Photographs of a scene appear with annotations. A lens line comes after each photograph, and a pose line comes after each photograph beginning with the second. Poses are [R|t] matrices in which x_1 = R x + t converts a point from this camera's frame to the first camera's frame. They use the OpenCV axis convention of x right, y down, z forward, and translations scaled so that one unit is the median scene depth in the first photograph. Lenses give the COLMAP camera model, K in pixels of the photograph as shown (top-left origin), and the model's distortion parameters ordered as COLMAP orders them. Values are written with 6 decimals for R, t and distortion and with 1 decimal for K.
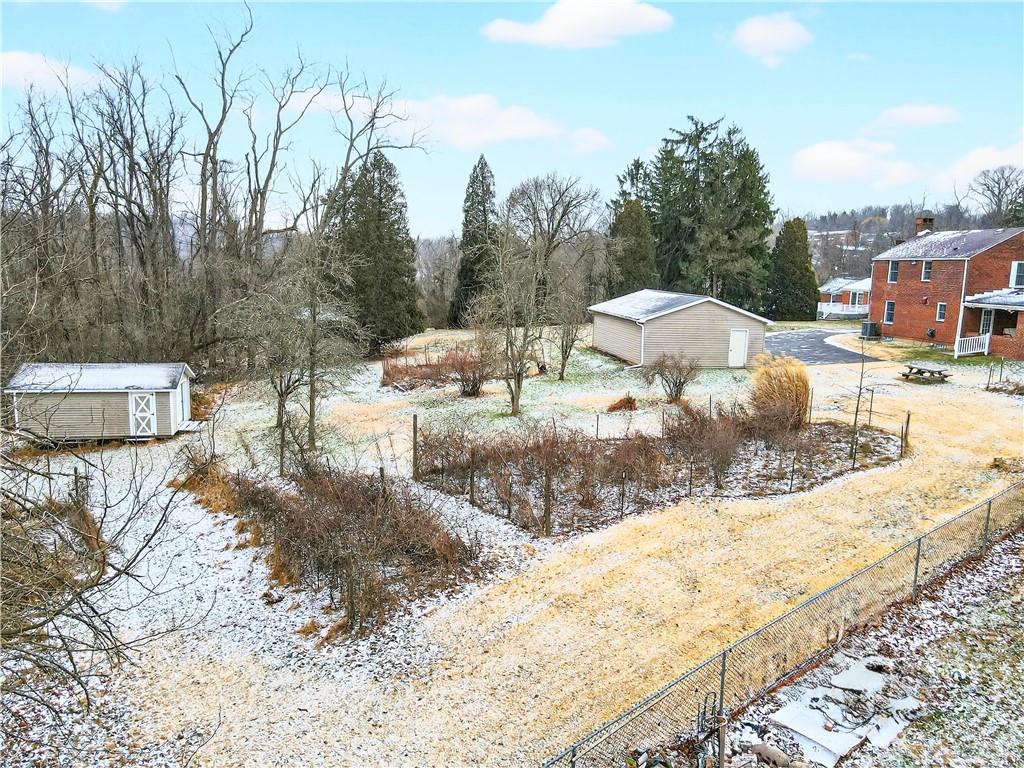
lens RADIAL K [[771.2, 0, 506.2], [0, 771.2, 406.6], [0, 0, 1]] dist [0.002576, 0.000749]
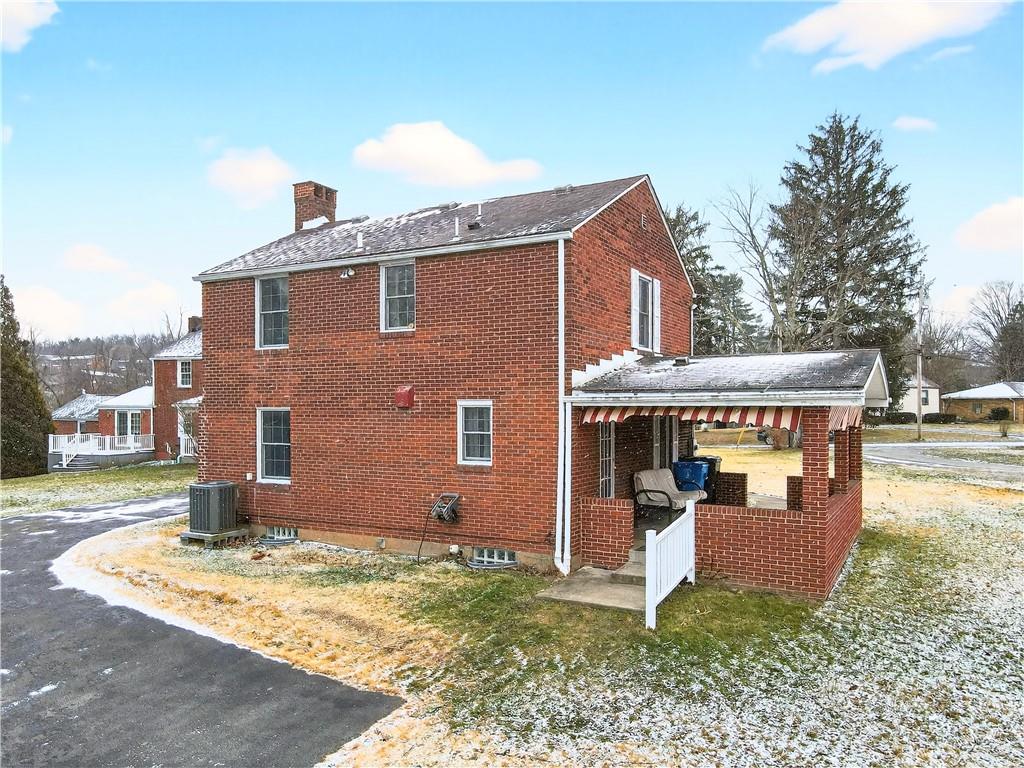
lens RADIAL K [[771.2, 0, 506.2], [0, 771.2, 406.6], [0, 0, 1]] dist [0.002576, 0.000749]
pose [[0.622810, -0.025806, 0.781948, 0.314529], [0.160071, 0.982517, -0.095069, -0.093057], [-0.765823, 0.184378, 0.616052, 0.734416]]
